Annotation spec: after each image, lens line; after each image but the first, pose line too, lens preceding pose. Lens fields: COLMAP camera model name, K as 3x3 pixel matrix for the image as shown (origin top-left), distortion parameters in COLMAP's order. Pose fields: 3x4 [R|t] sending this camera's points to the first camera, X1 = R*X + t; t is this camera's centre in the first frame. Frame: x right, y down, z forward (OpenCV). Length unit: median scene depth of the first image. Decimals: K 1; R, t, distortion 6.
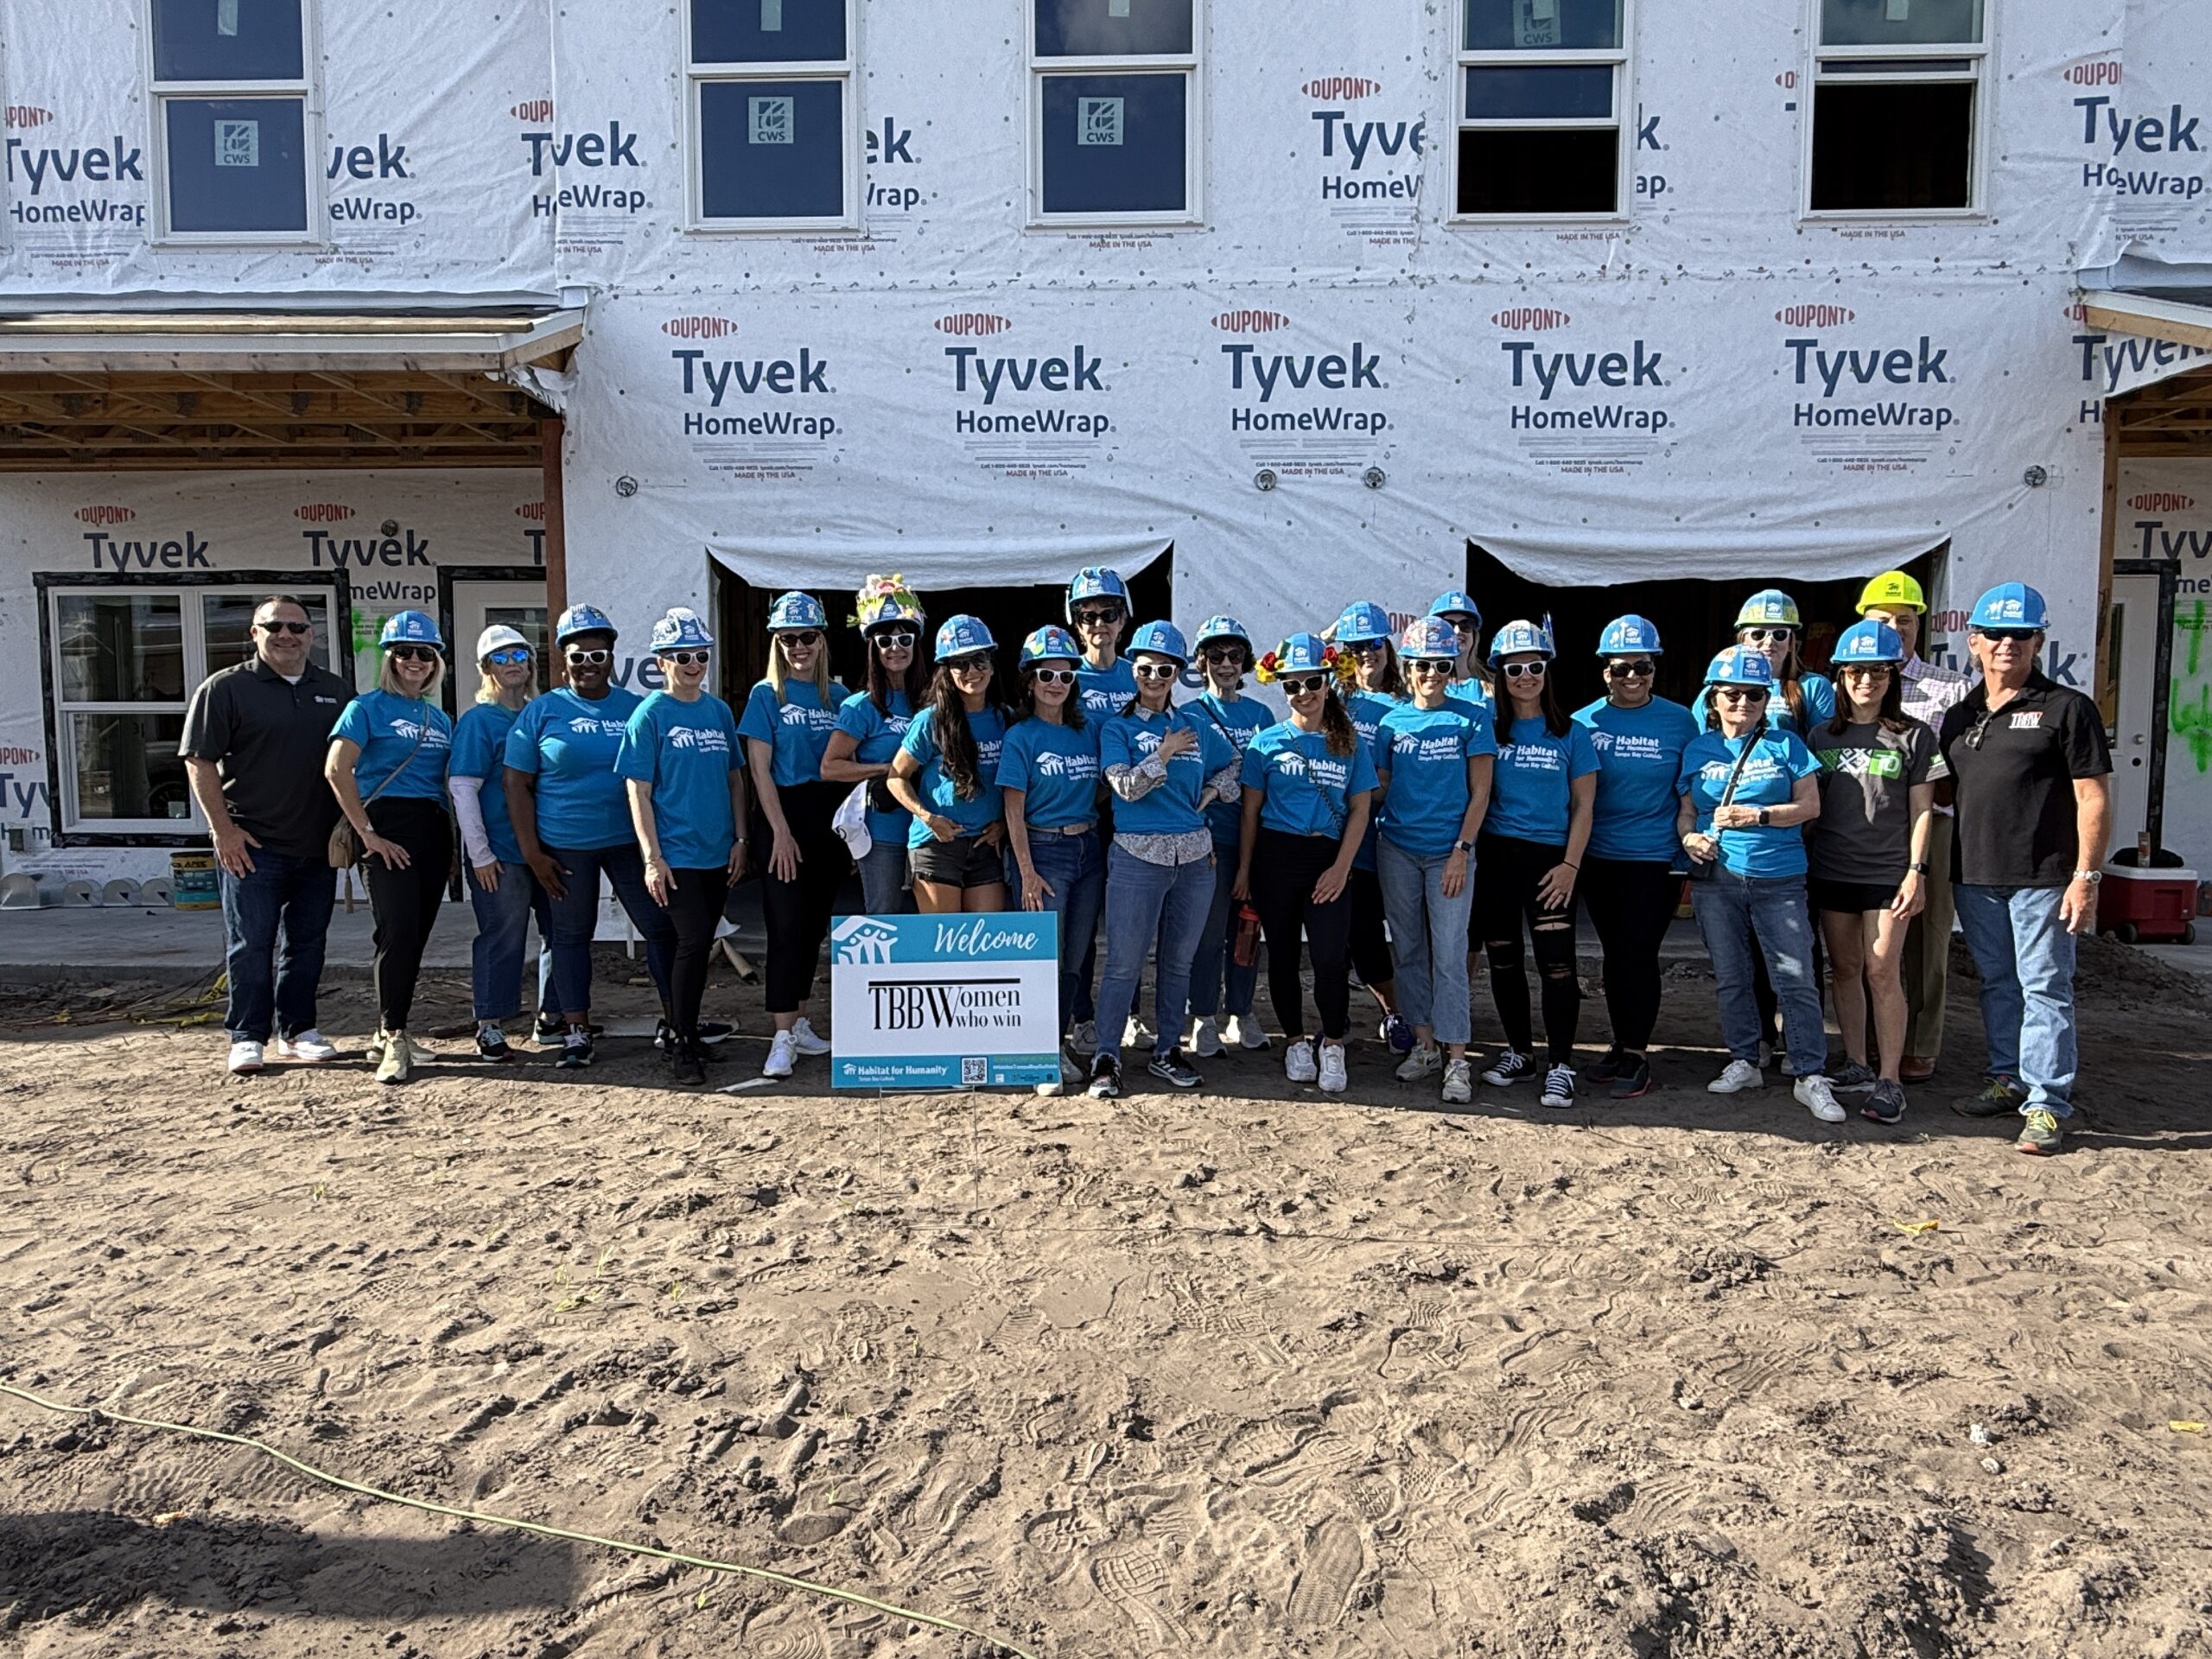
lens RADIAL K [[1395.3, 0, 1075.9], [0, 1395.3, 829.1], [0, 0, 1]] dist [0.003606, -0.000527]
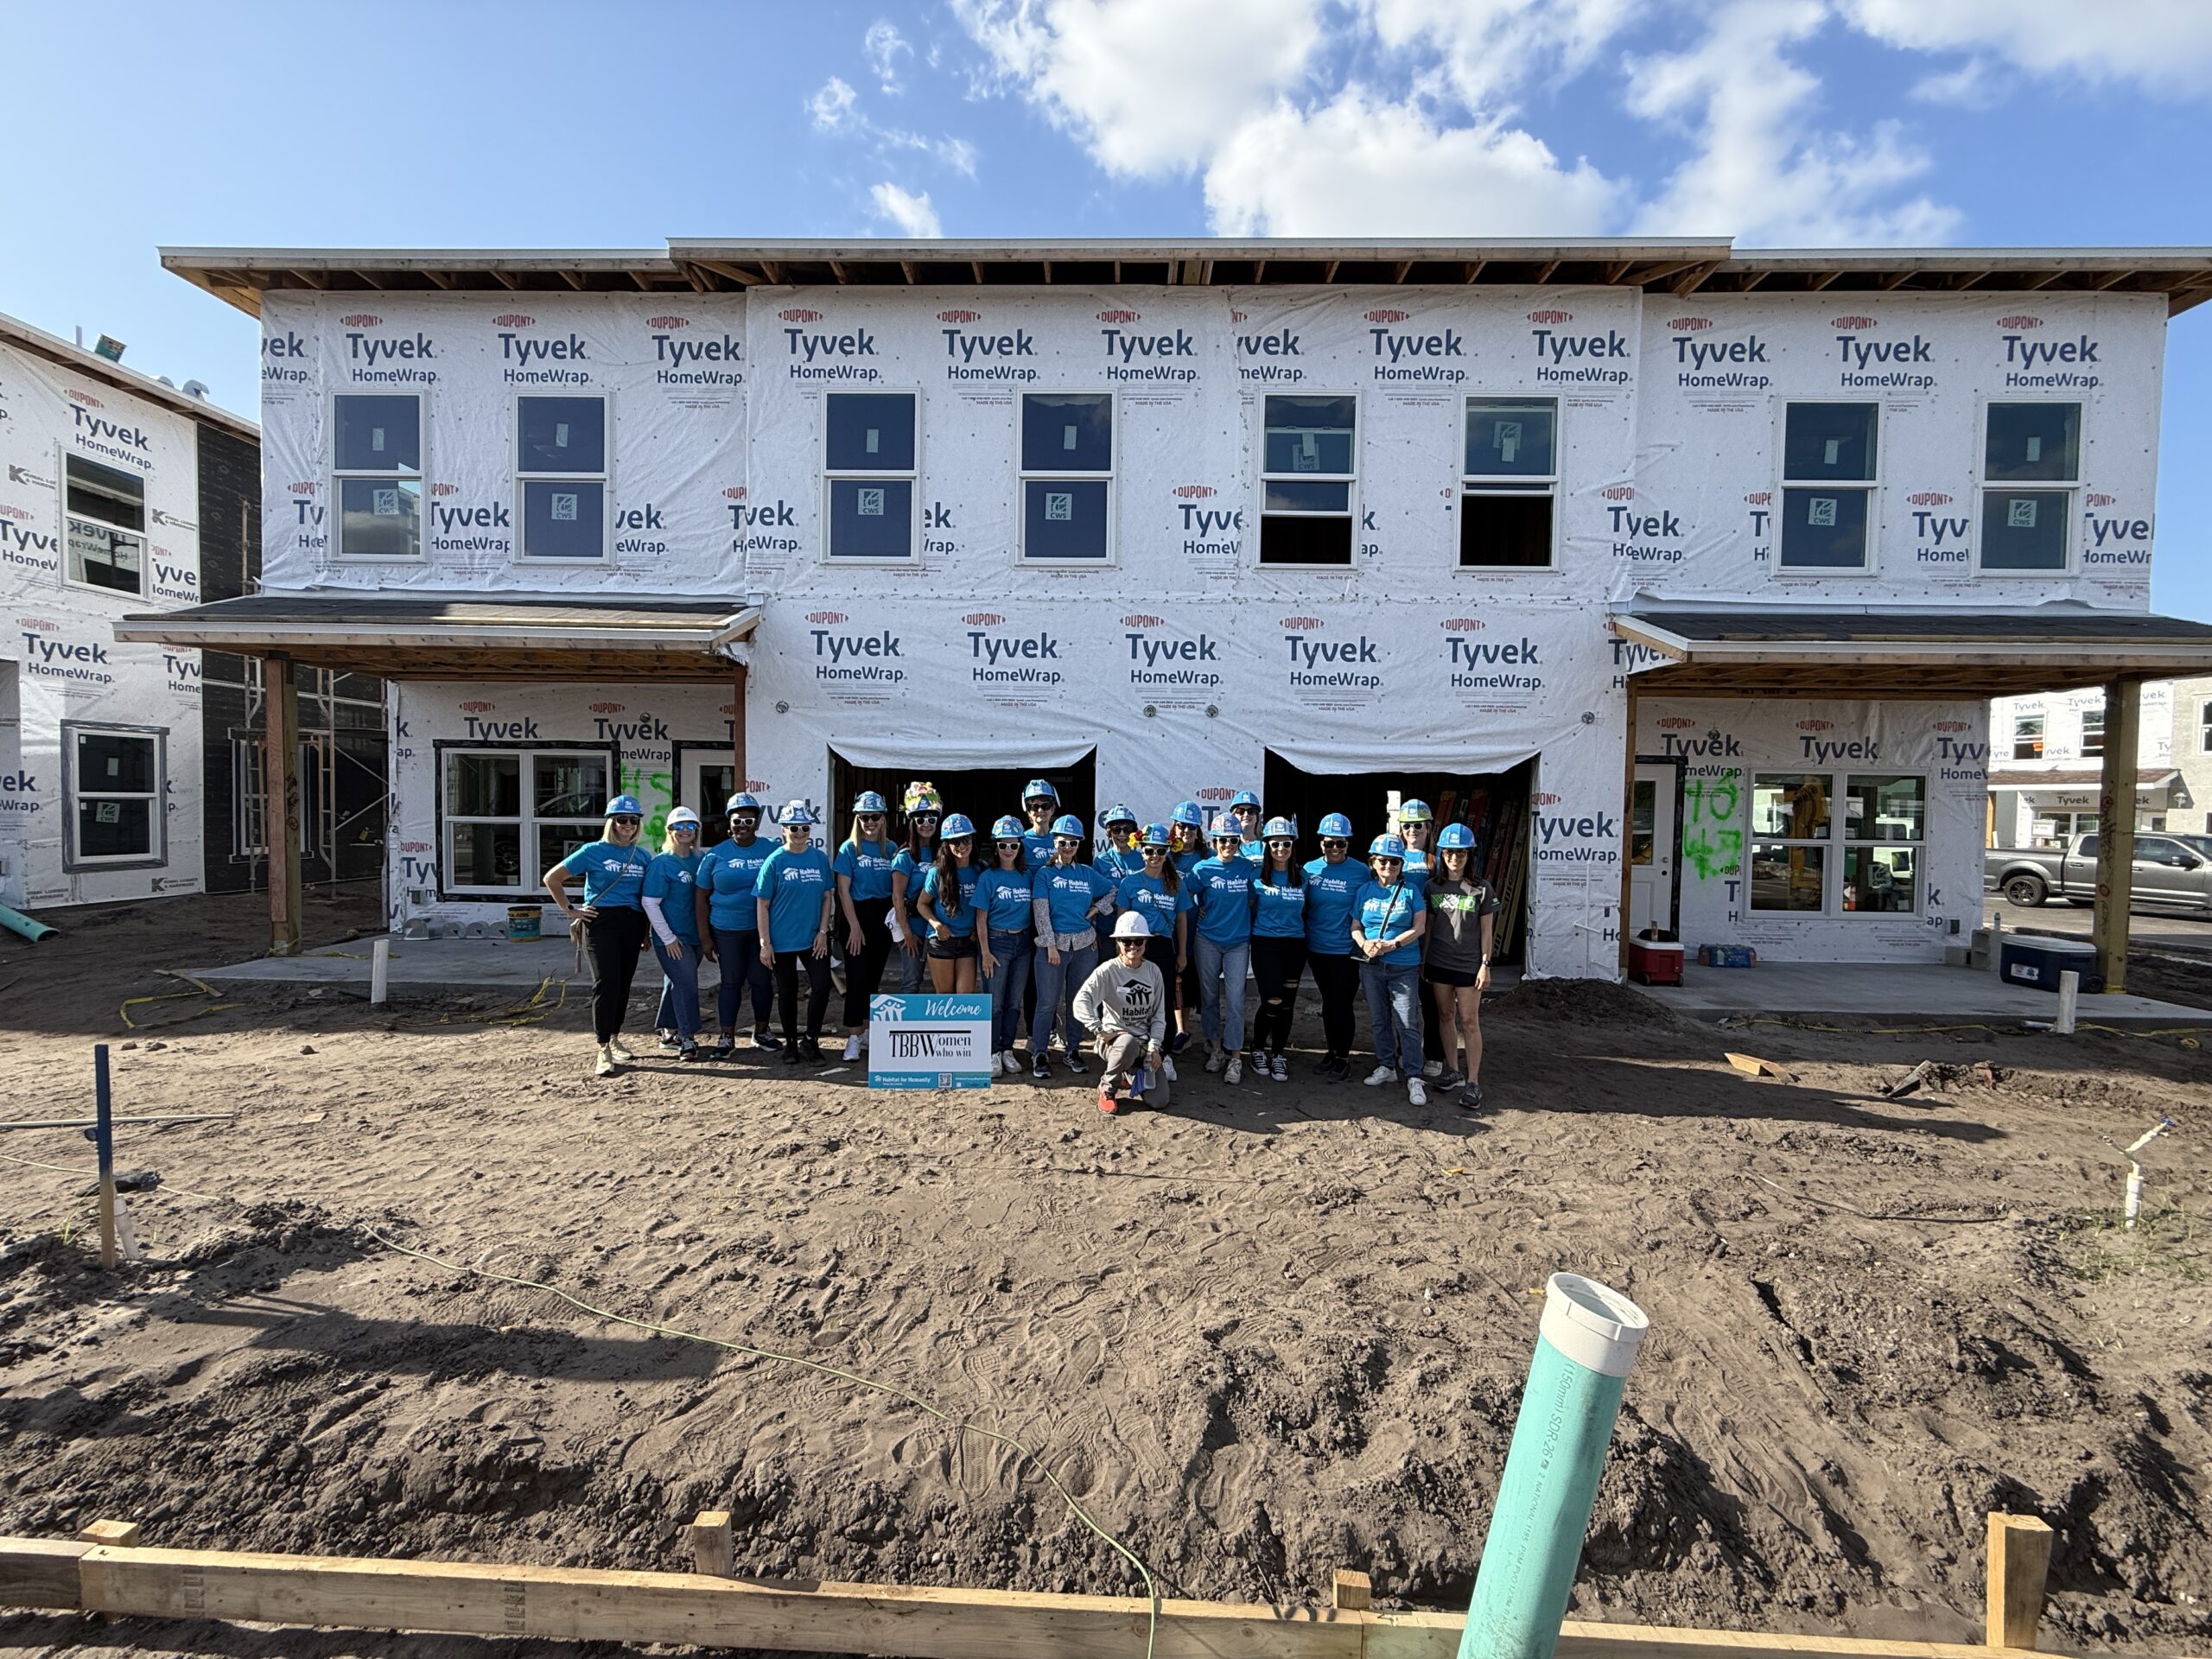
lens RADIAL K [[881.0, 0, 1085.0], [0, 881.0, 830.6], [0, 0, 1]] dist [0.002166, 0.000245]
pose [[0.999819, 0.016931, 0.008628, 0.049765], [-0.016592, 0.999140, -0.037994, -0.060145], [-0.009264, 0.037844, 0.999241, -0.096166]]
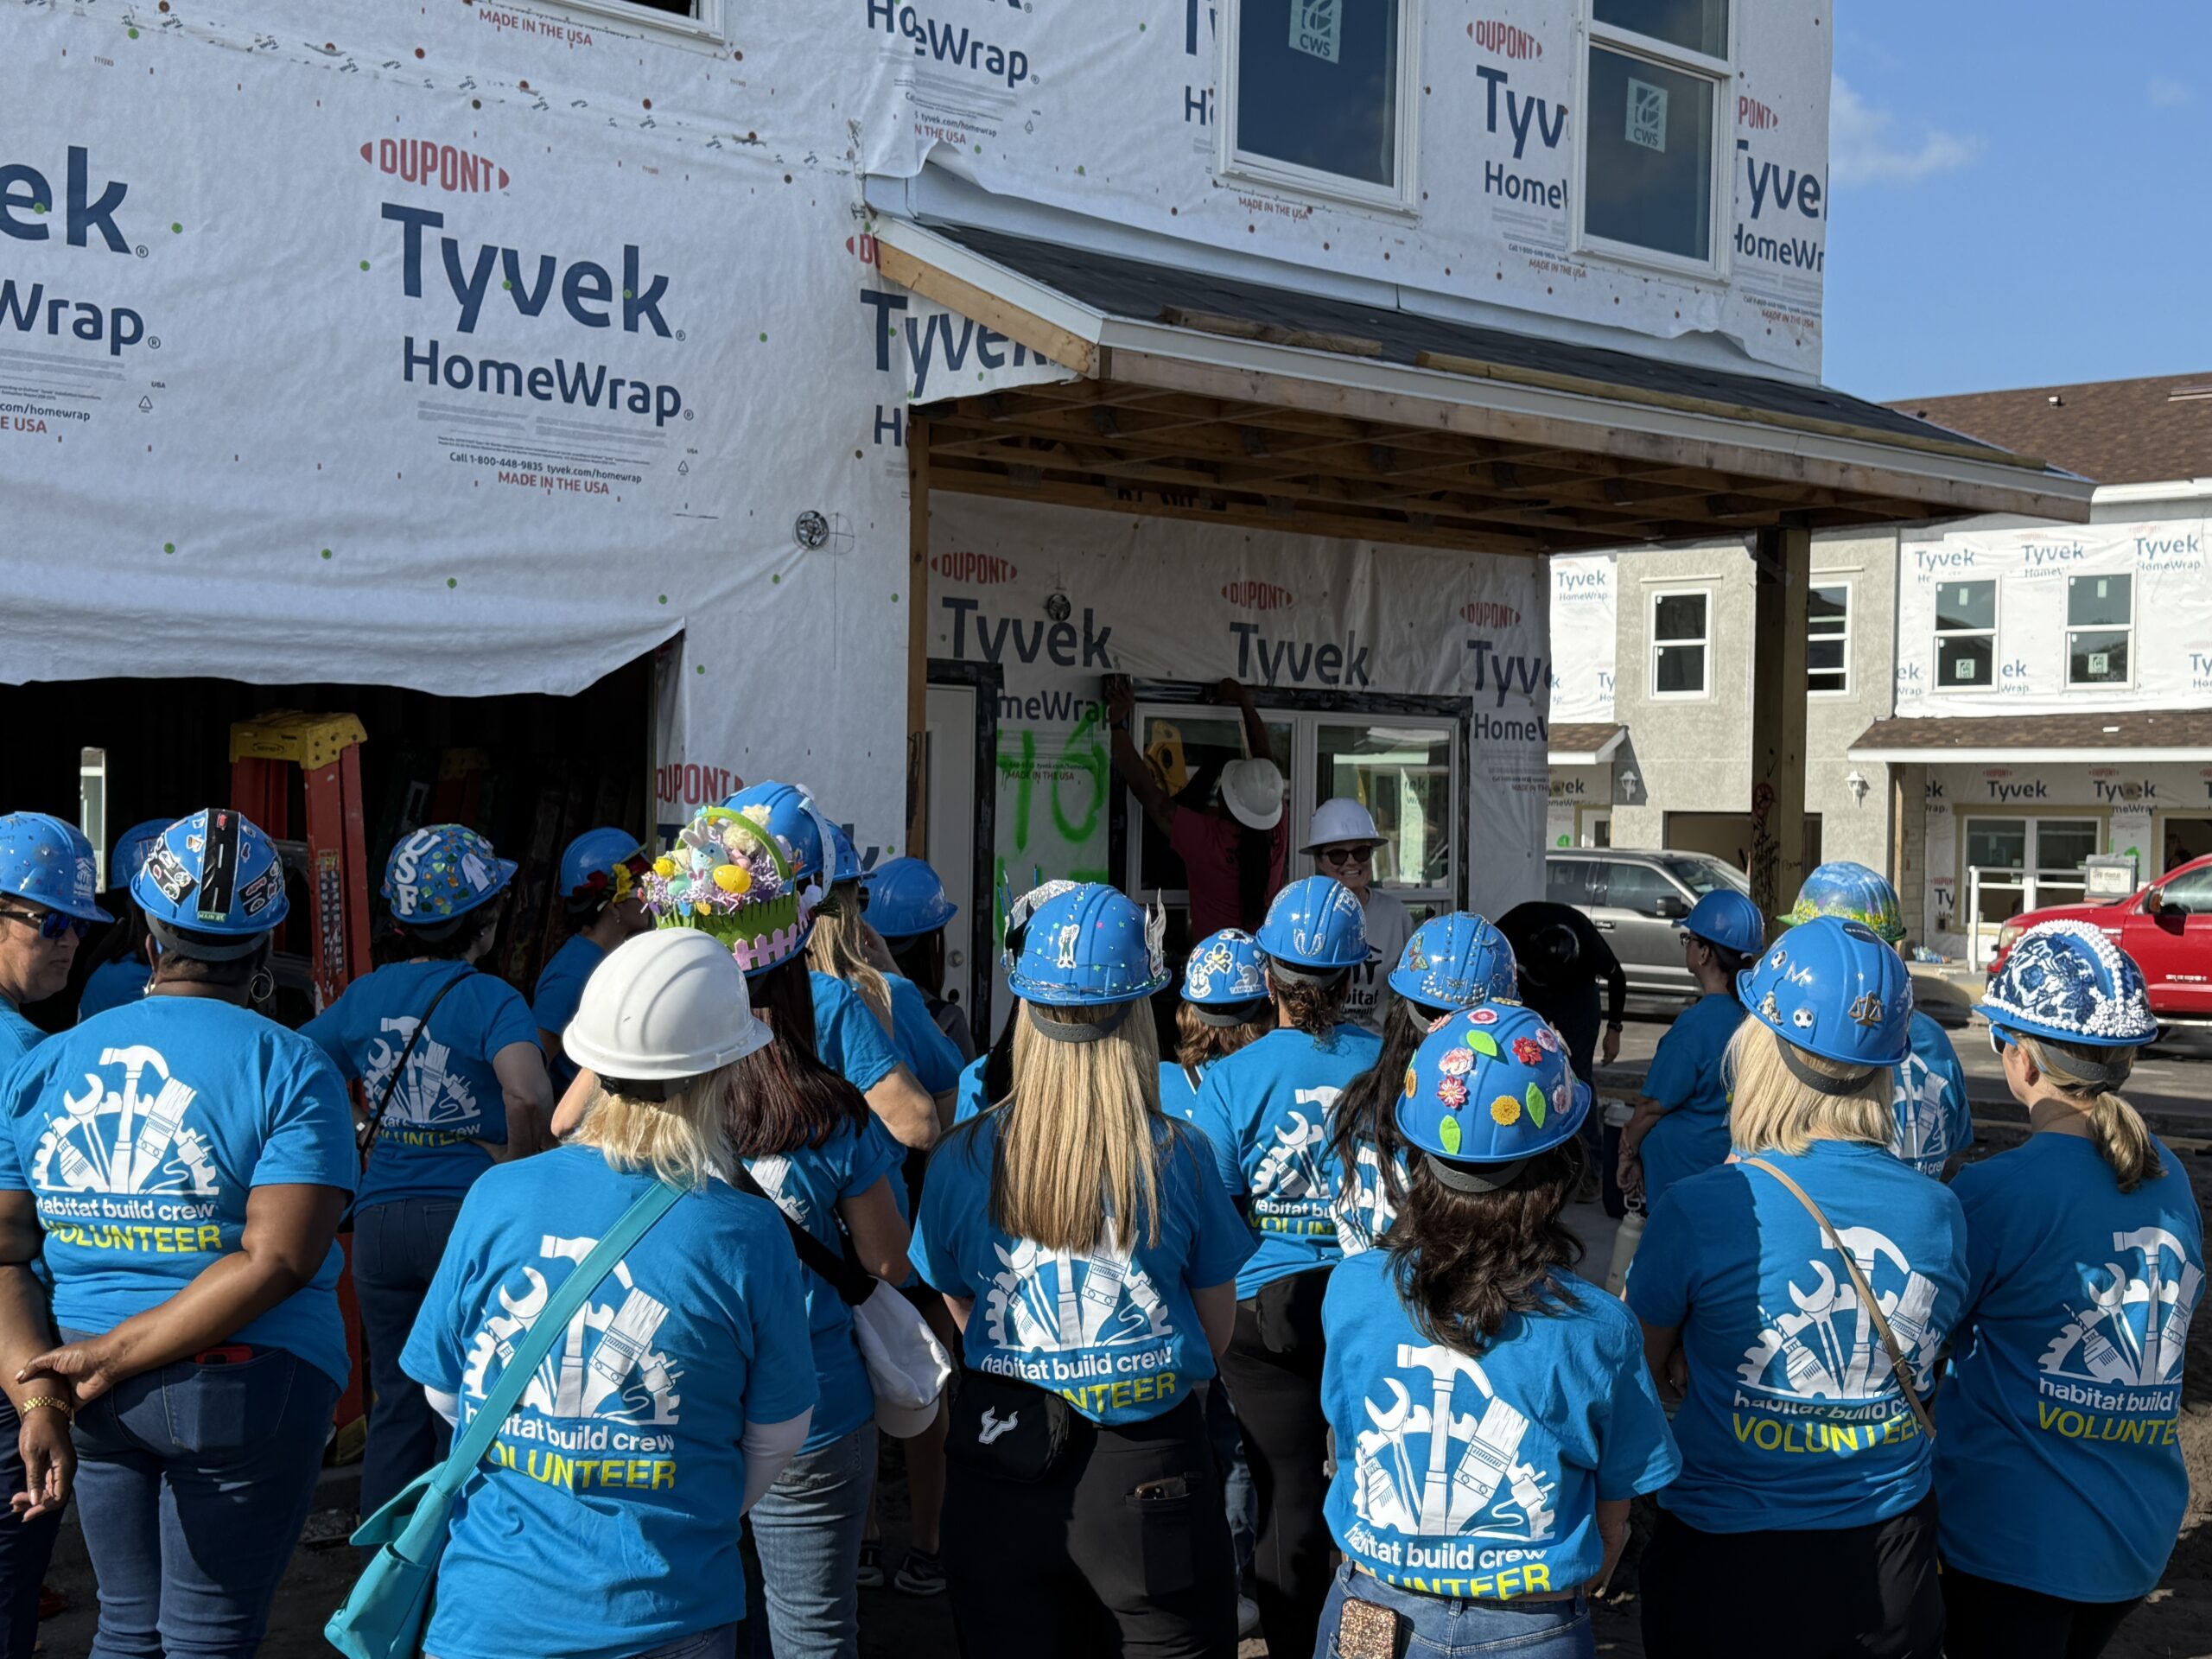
lens RADIAL K [[2612.0, 0, 1106.0], [0, 2612.0, 829.5], [0, 0, 1]] dist [0.244984, -0.546607]
pose [[0.748786, 0.011880, 0.662706, 0.082345], [0.025282, 0.998600, -0.046467, -0.083061], [-0.662330, 0.051548, 0.747437, 0.147838]]
